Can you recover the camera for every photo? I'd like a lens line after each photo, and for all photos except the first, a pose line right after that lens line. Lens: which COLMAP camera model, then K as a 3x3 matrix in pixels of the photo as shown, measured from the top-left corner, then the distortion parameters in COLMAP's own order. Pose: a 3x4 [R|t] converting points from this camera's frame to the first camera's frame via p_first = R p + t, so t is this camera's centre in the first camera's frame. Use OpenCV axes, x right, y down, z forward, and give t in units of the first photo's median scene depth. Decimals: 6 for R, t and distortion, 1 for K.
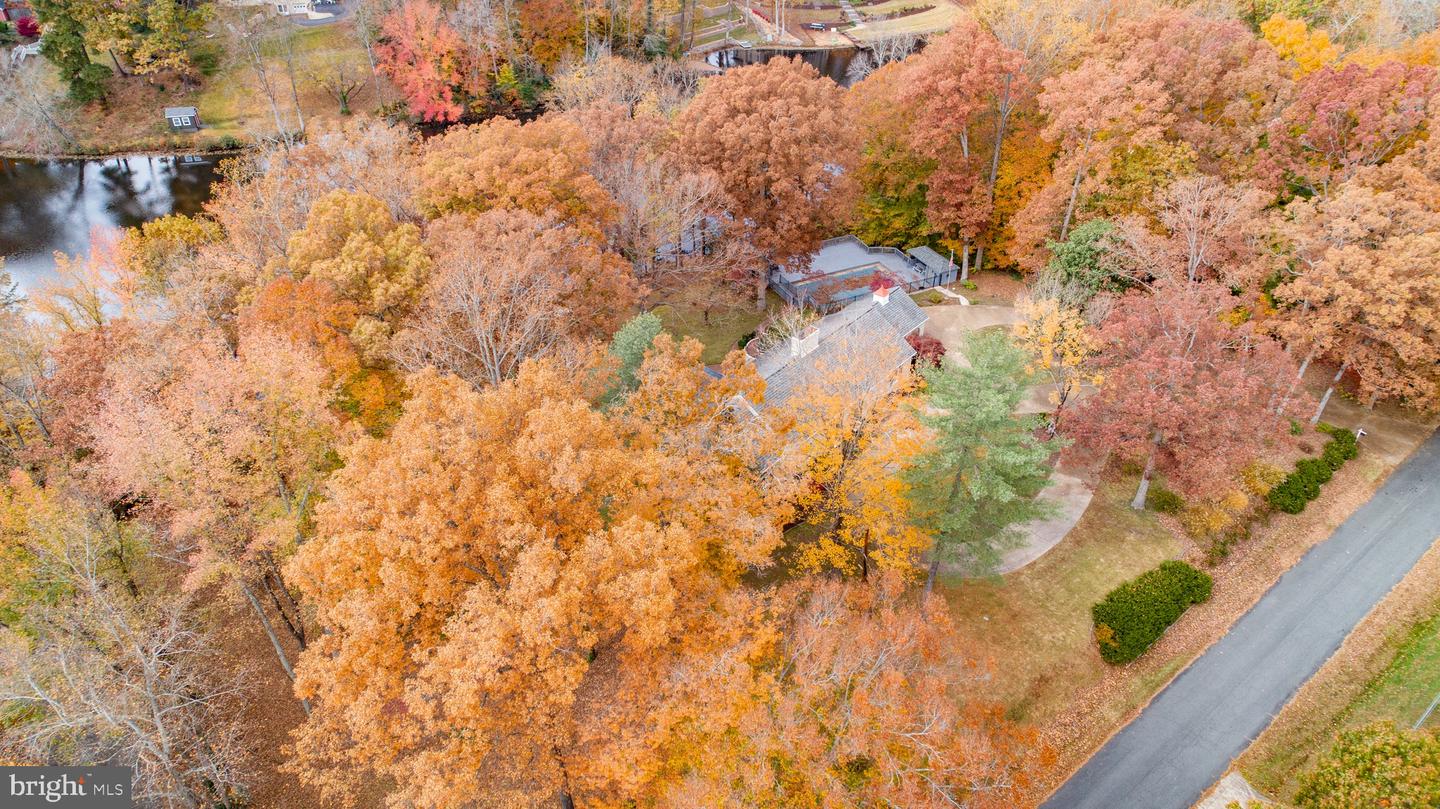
lens RADIAL K [[987.4, 0, 717.6], [0, 987.4, 403.3], [0, 0, 1]] dist [-0.002288, 0.000175]
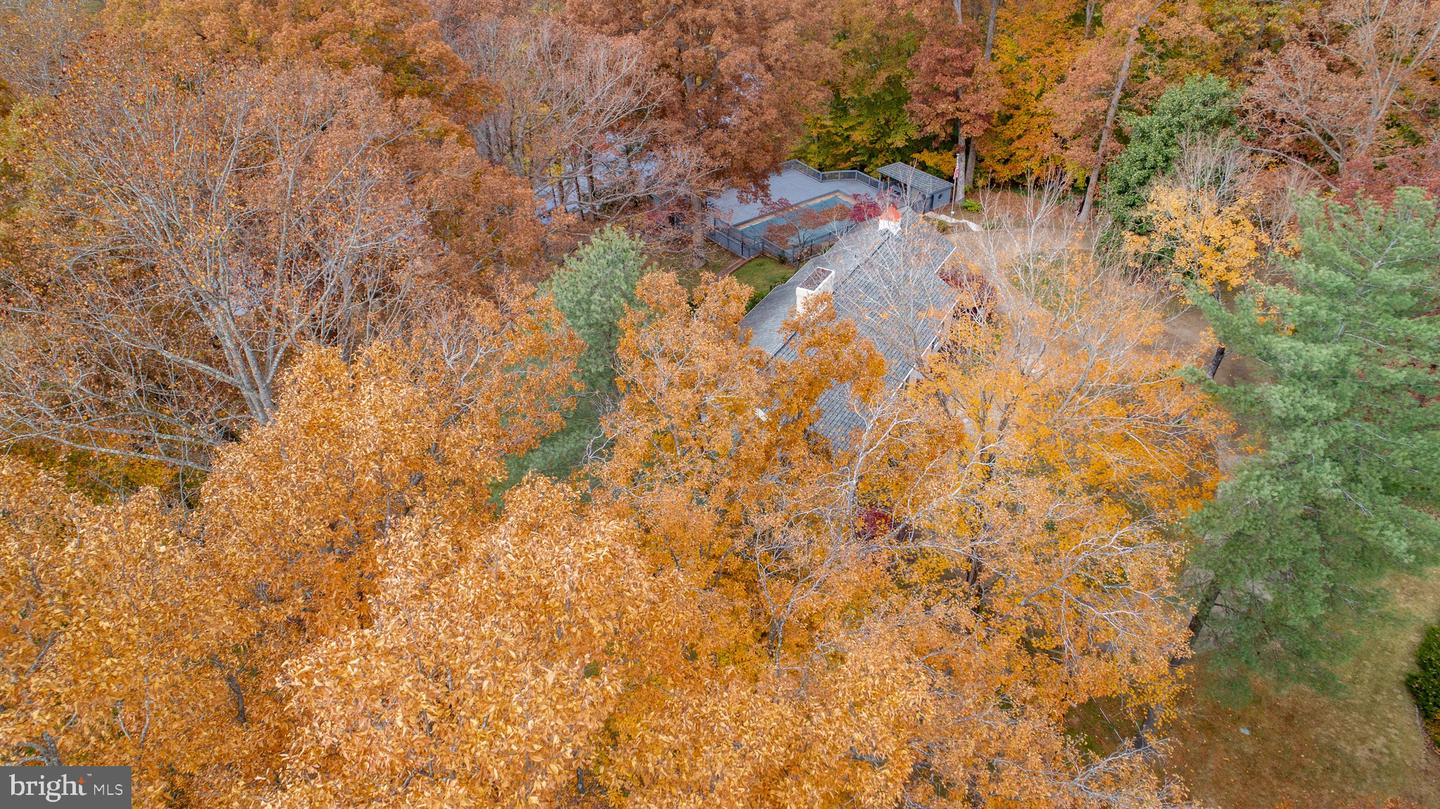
lens RADIAL K [[987.4, 0, 725.1], [0, 987.4, 405.7], [0, 0, 1]] dist [-0.002288, 0.000175]
pose [[0.982449, -0.116671, 0.145537, -0.052409], [0.114598, 0.993155, 0.022579, -0.009690], [-0.147175, -0.005504, 0.989095, 0.306703]]
